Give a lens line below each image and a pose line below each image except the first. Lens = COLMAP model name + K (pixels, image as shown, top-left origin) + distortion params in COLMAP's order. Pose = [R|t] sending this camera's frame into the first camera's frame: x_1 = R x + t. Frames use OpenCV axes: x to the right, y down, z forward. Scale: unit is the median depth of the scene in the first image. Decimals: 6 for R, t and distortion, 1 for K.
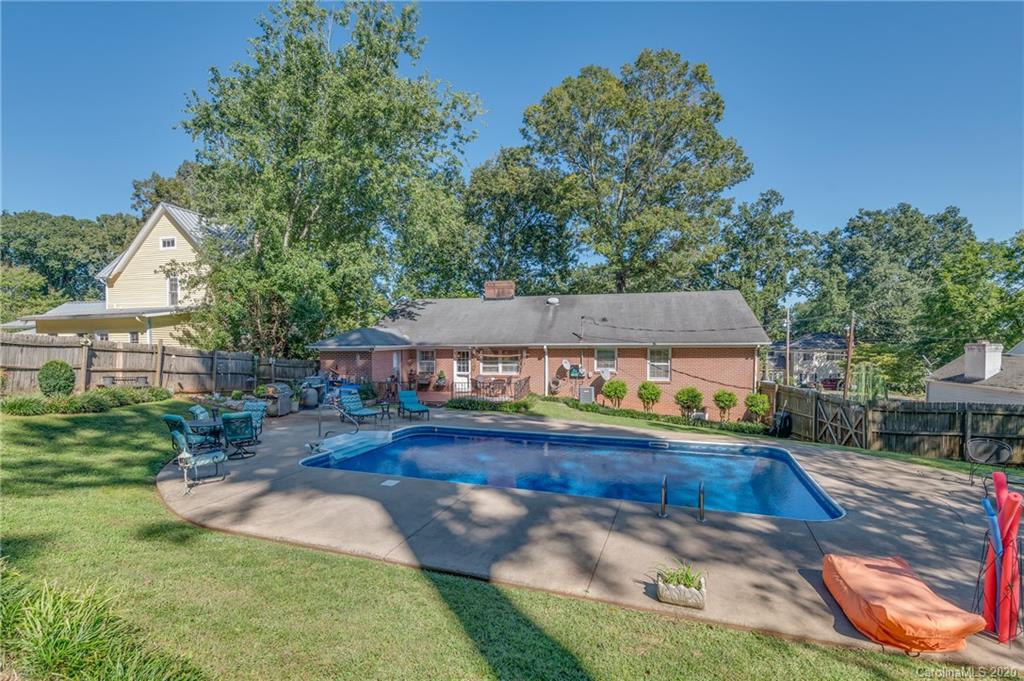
lens RADIAL K [[478.5, 0, 511.8], [0, 478.5, 343.1], [0, 0, 1]] dist [0.000885, 0.000088]
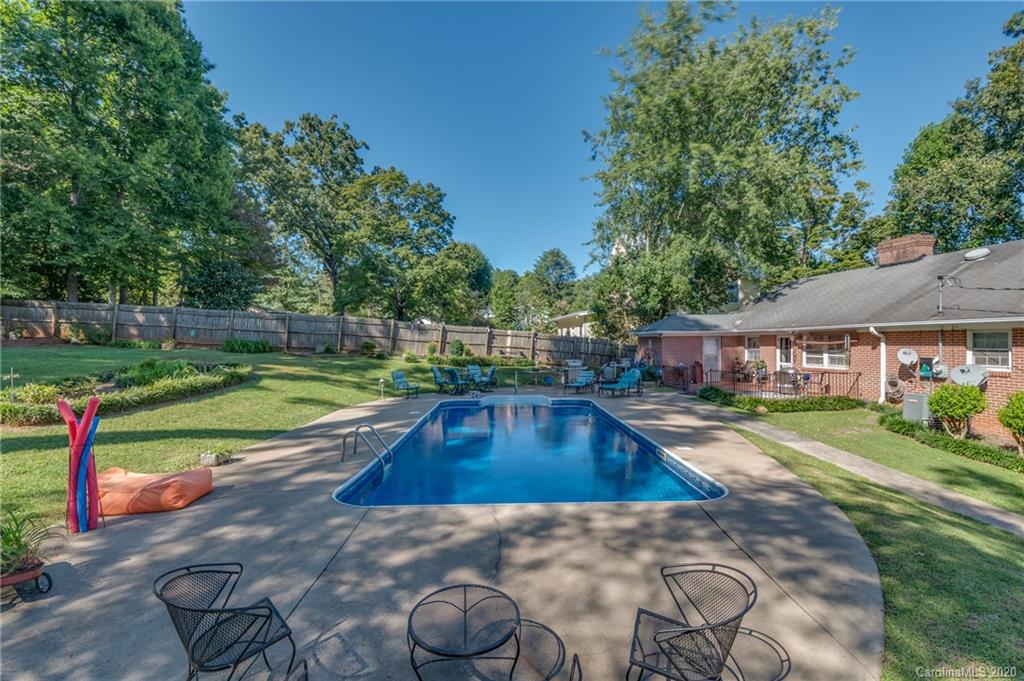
lens RADIAL K [[443.6, 0, 512.1], [0, 443.6, 340.5], [0, 0, 1]] dist [-0.001402, -0.000280]
pose [[0.370389, 0.001163, -0.928876, 0.459469], [0.000807, 0.999998, 0.001574, 0.022086], [0.928877, -0.001332, 0.370387, 0.306398]]
